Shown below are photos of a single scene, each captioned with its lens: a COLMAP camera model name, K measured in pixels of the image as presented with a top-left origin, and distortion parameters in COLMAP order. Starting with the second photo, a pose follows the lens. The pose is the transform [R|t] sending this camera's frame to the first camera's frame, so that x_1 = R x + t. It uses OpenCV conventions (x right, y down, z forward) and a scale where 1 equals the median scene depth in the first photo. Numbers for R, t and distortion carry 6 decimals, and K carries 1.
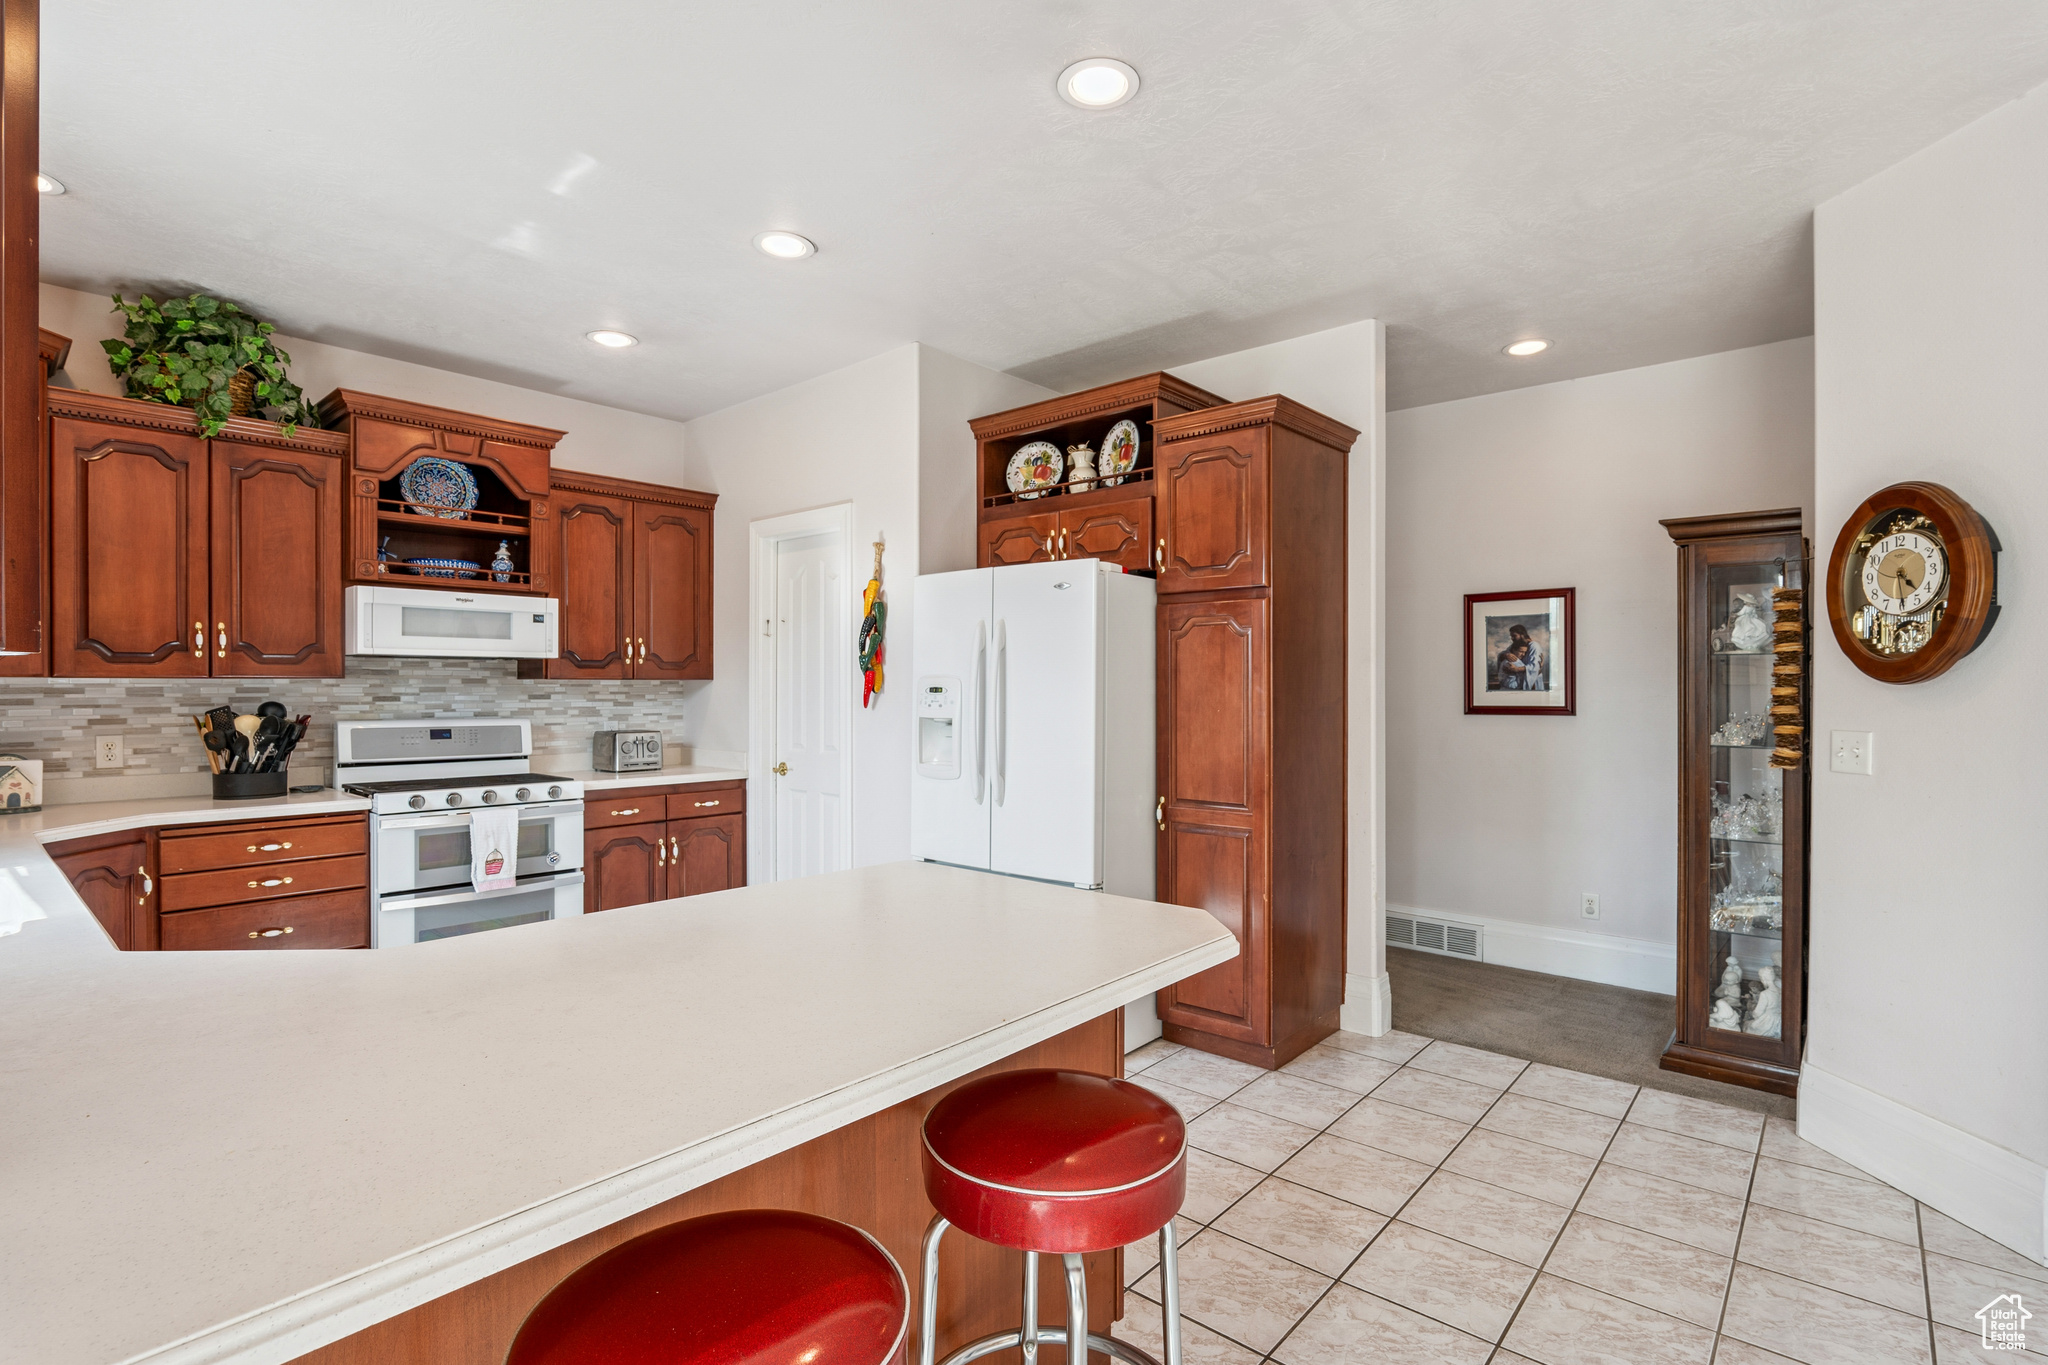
lens RADIAL K [[972.6, 0, 1014.0], [0, 972.6, 695.3], [0, 0, 1]] dist [-0.025033, 0.006596]
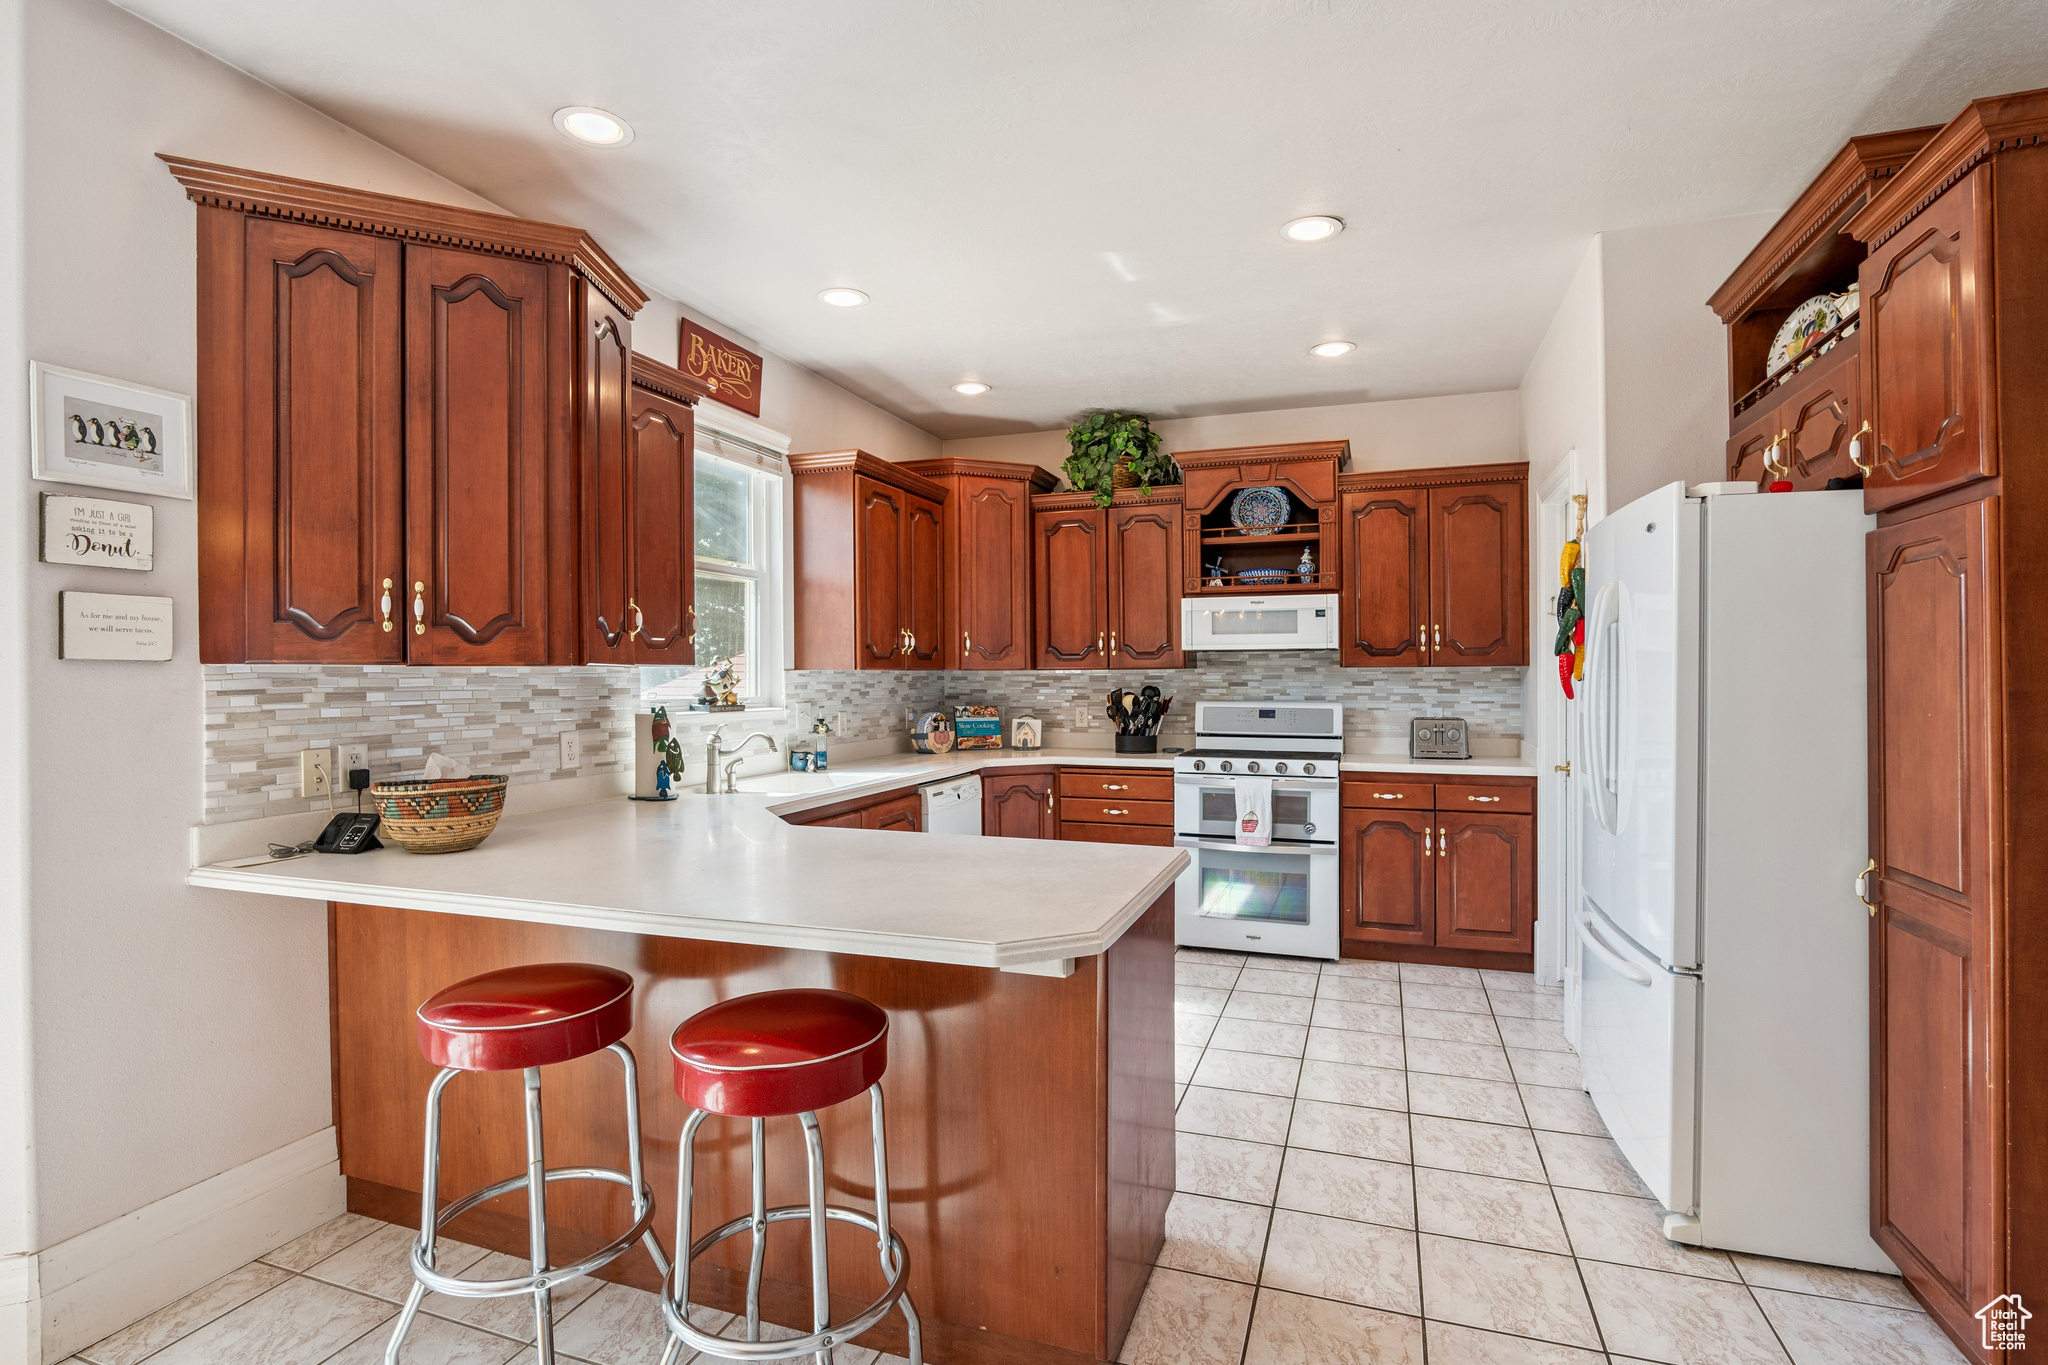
lens RADIAL K [[972.6, 0, 1036.0], [0, 972.6, 680.4], [0, 0, 1]] dist [-0.025033, 0.006596]
pose [[0.377597, 0.003357, -0.925964, 0.439223], [-0.002168, 0.999994, 0.002741, -0.004509], [0.925968, 0.000973, 0.377602, 0.283475]]
